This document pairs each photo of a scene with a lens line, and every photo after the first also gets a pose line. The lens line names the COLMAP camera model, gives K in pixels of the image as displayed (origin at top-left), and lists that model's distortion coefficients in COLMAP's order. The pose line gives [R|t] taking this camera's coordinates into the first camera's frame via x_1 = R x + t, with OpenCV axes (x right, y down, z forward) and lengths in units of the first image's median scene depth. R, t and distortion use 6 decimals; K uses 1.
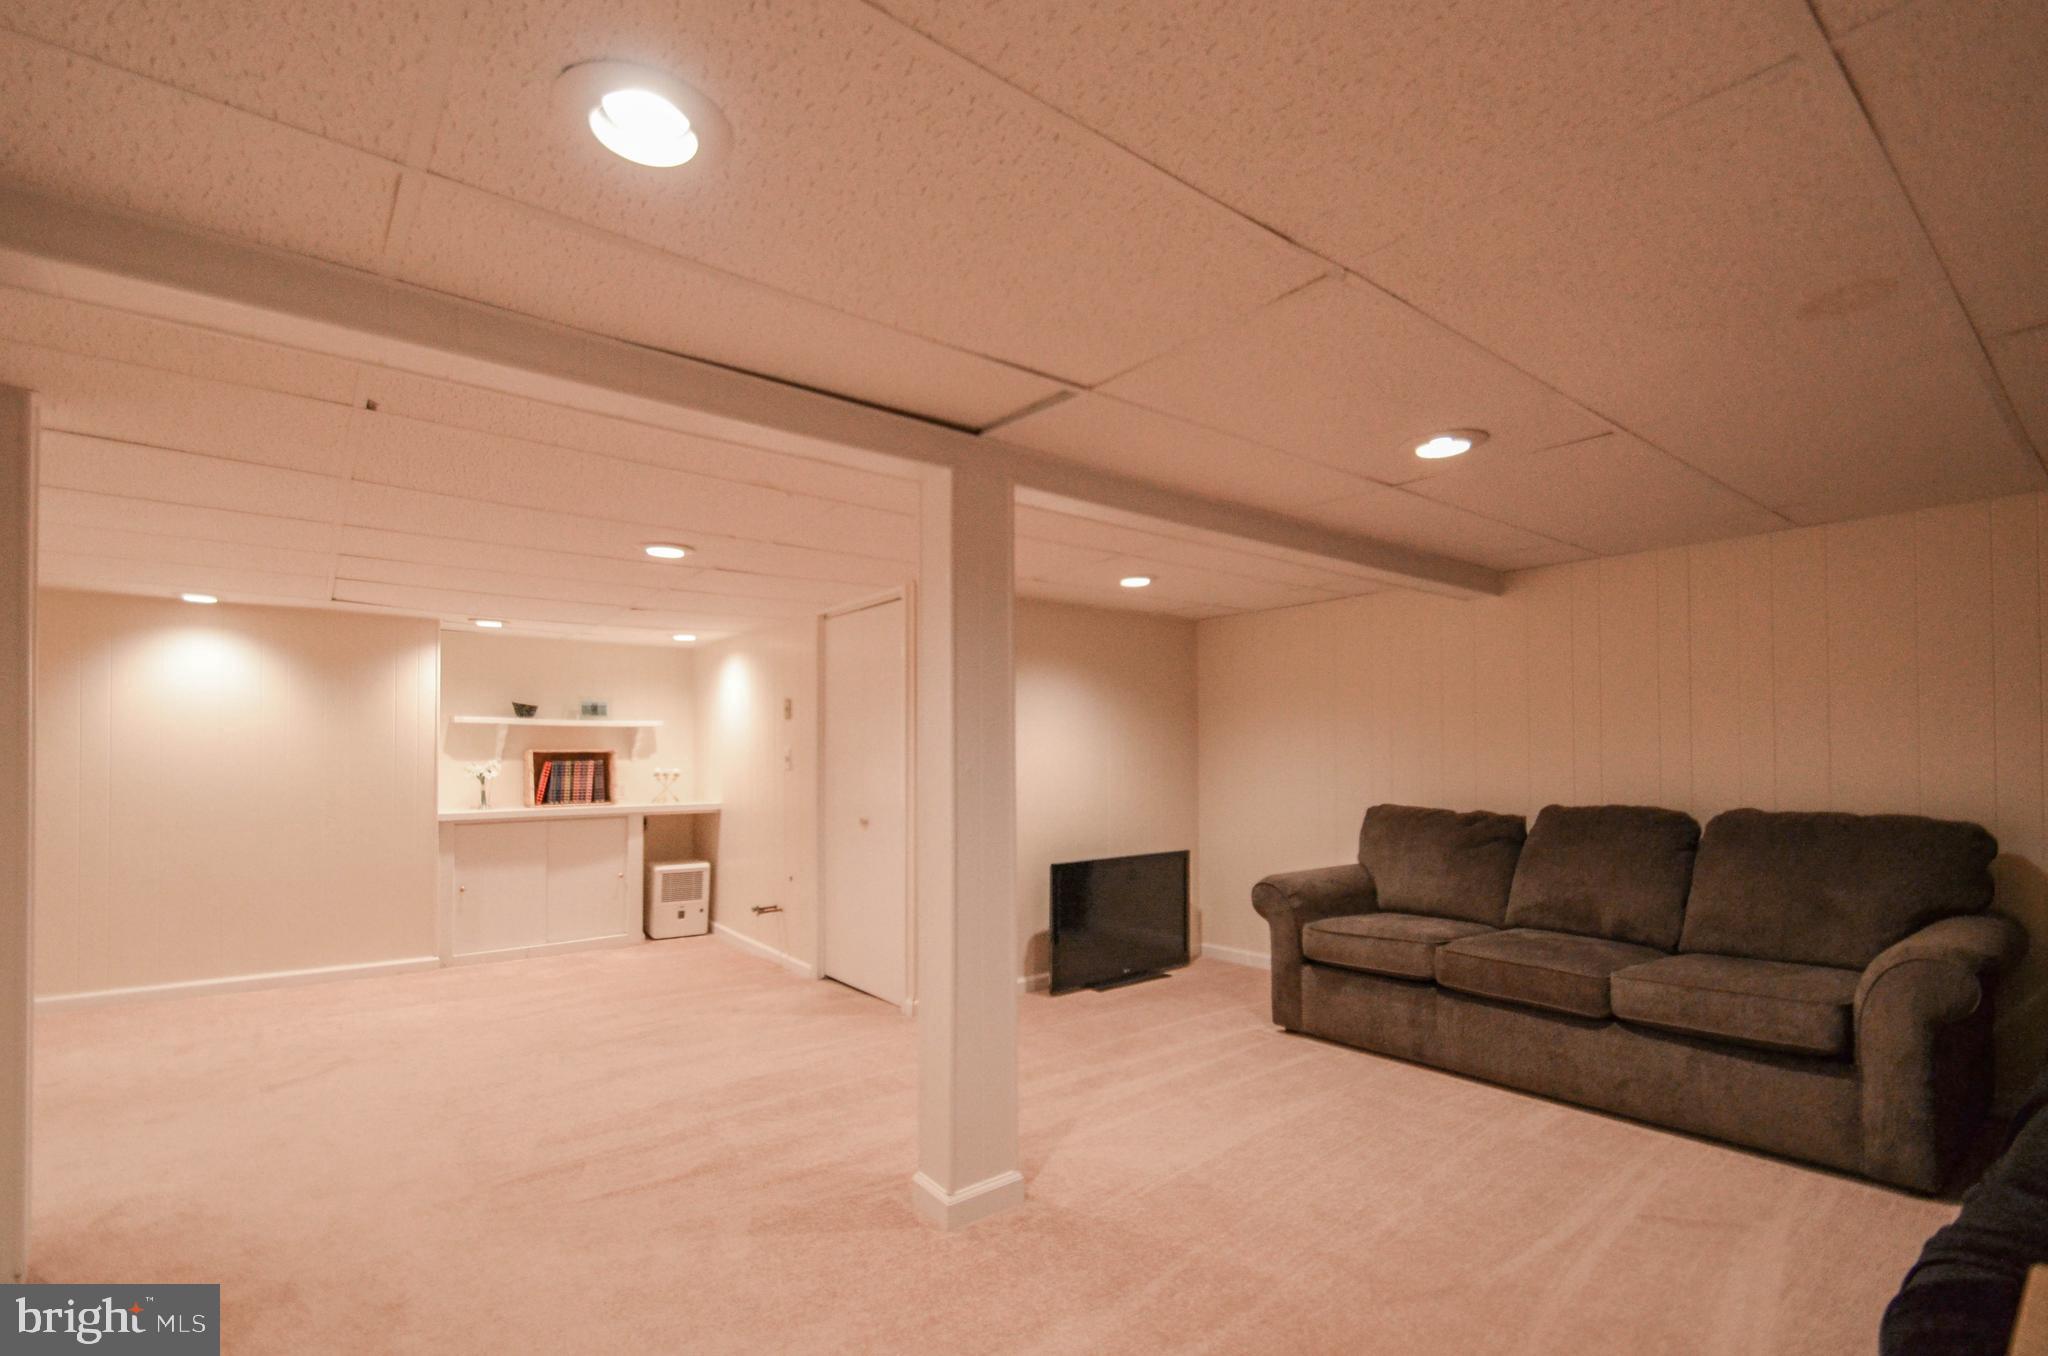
lens RADIAL K [[913.8, 0, 1030.0], [0, 913.8, 754.5], [0, 0, 1]] dist [0.008456, -0.006515]
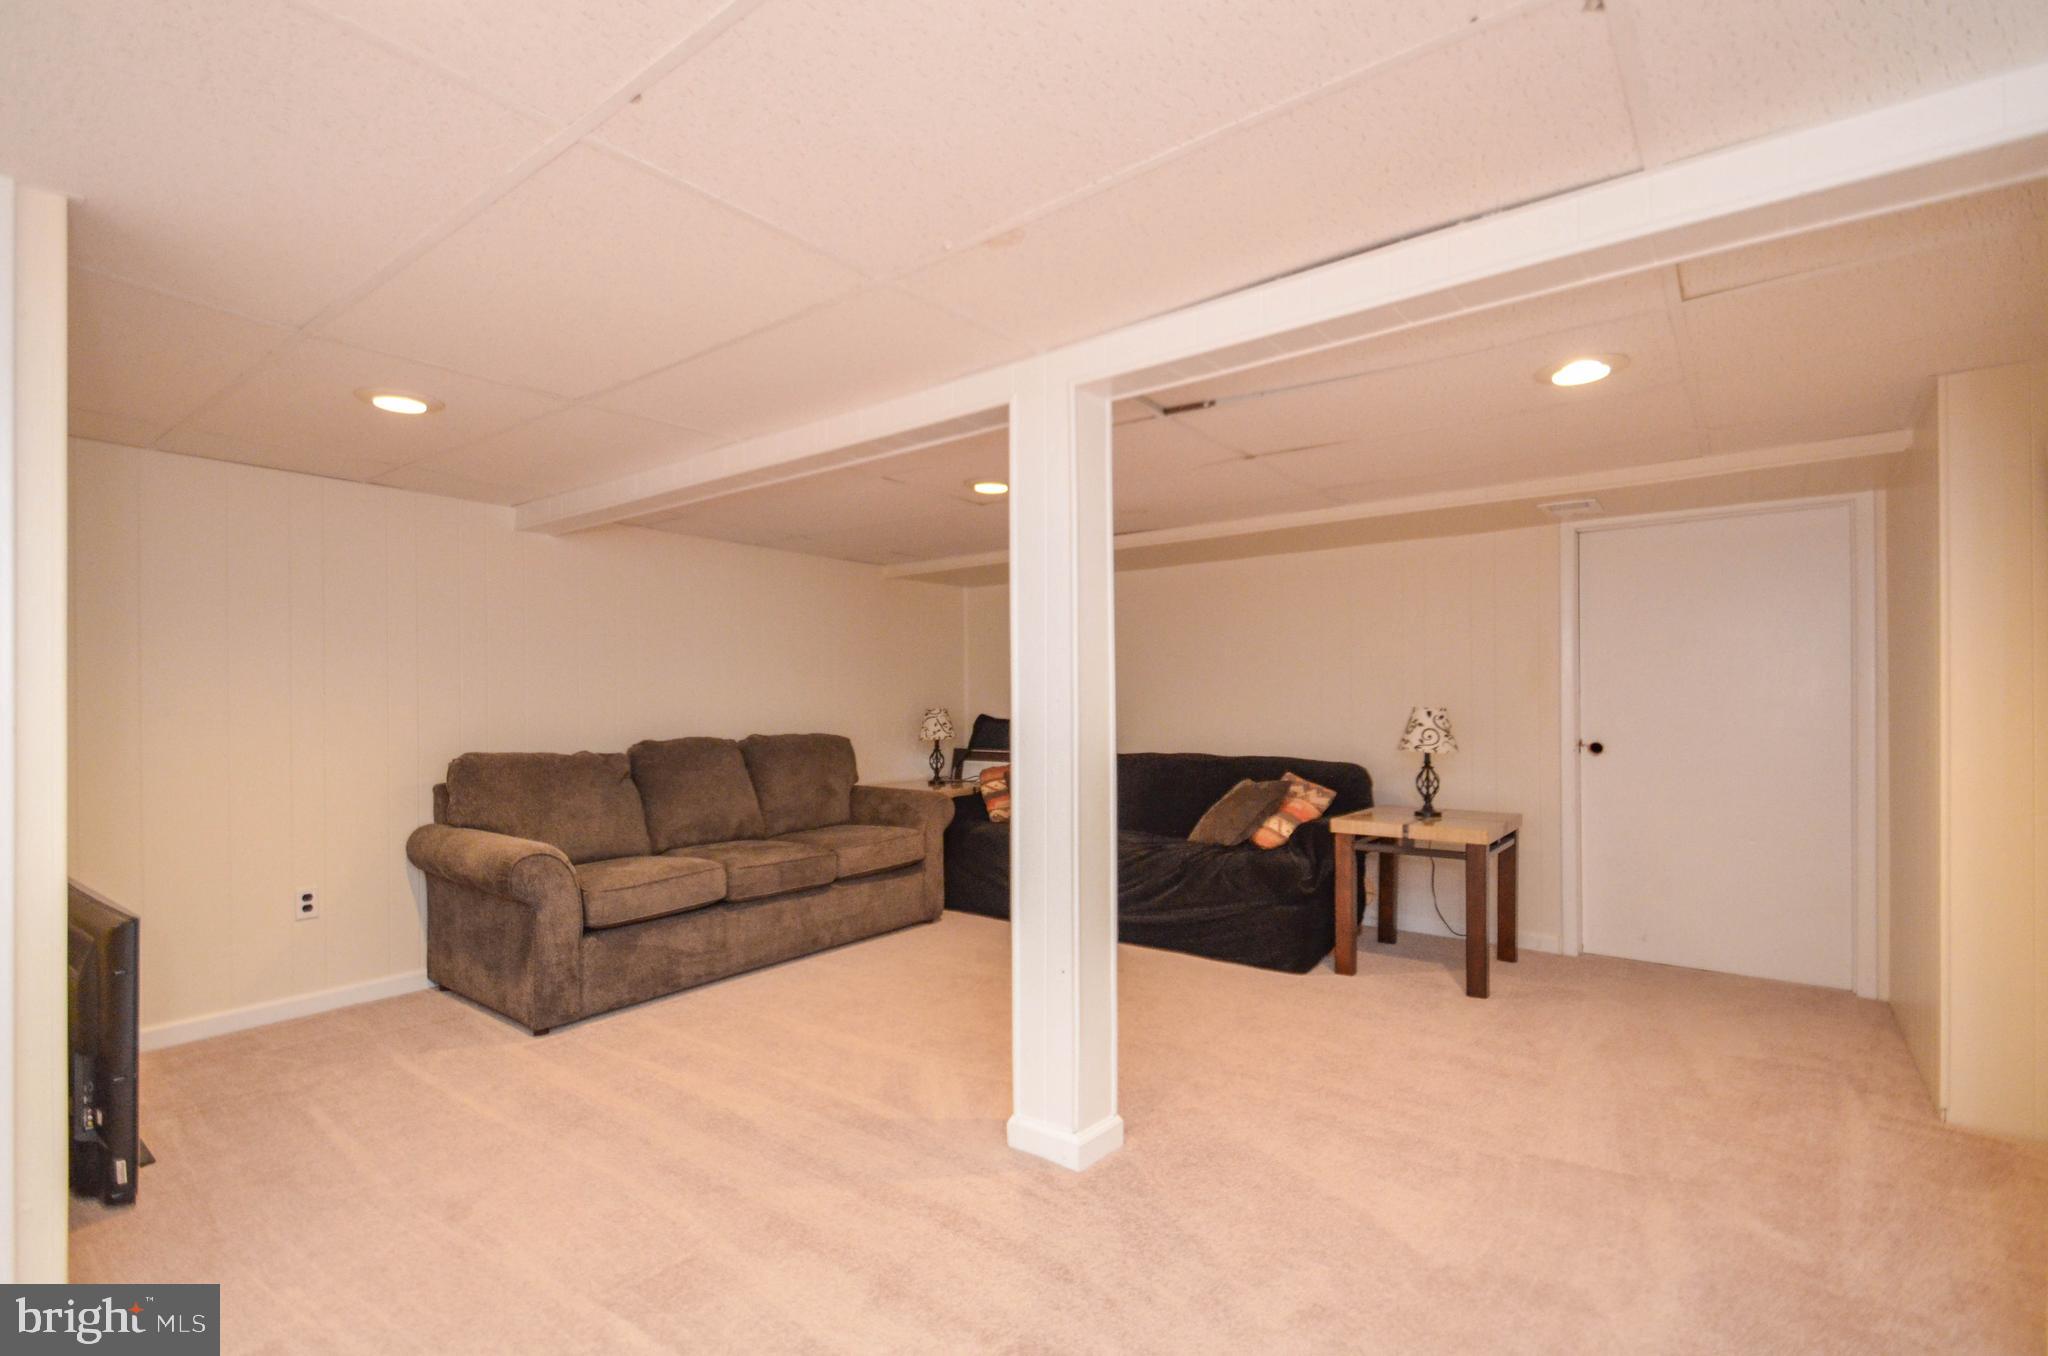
lens RADIAL K [[913.8, 0, 1027.7], [0, 913.8, 687.6], [0, 0, 1]] dist [0.008456, -0.006515]
pose [[-0.219510, 0.023327, 0.975331, -0.708433], [0.003023, 0.999726, -0.023230, 0.019982], [-0.975605, -0.002151, -0.219521, 0.883026]]
